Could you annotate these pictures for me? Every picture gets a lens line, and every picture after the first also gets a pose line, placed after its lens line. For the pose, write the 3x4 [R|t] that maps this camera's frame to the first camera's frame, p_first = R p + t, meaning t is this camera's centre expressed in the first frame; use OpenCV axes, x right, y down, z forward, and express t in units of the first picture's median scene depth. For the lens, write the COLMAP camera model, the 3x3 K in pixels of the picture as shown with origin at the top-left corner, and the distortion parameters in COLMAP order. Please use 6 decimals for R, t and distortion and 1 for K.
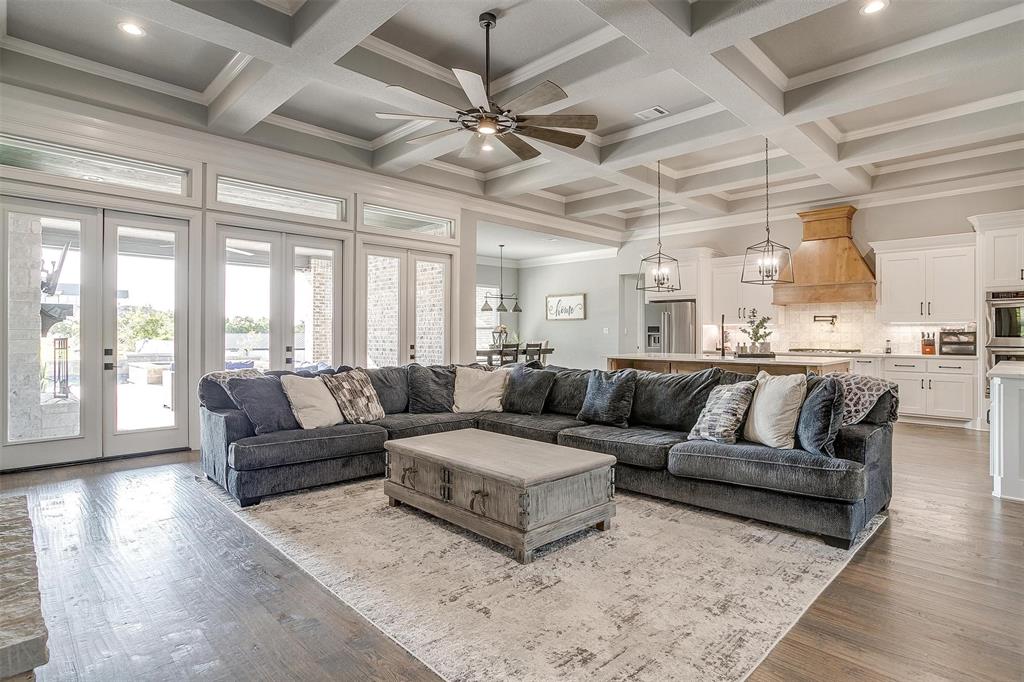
lens RADIAL K [[524.6, 0, 513.6], [0, 524.6, 332.4], [0, 0, 1]] dist [-0.006487, 0.000067]
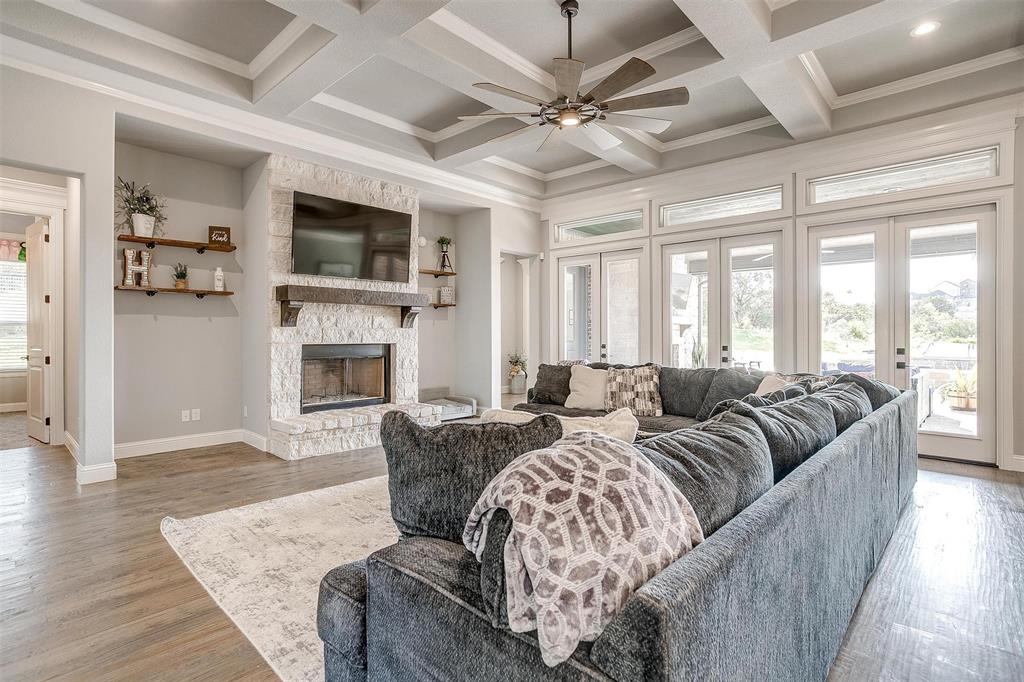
lens RADIAL K [[493.3, 0, 514.9], [0, 493.3, 341.3], [0, 0, 1]] dist [-0.006089, -0.000163]
pose [[0.046314, 0.012638, -0.998847, 0.349634], [0.002720, 0.999915, 0.012778, 0.002403], [0.998923, -0.003308, 0.046276, 0.349706]]
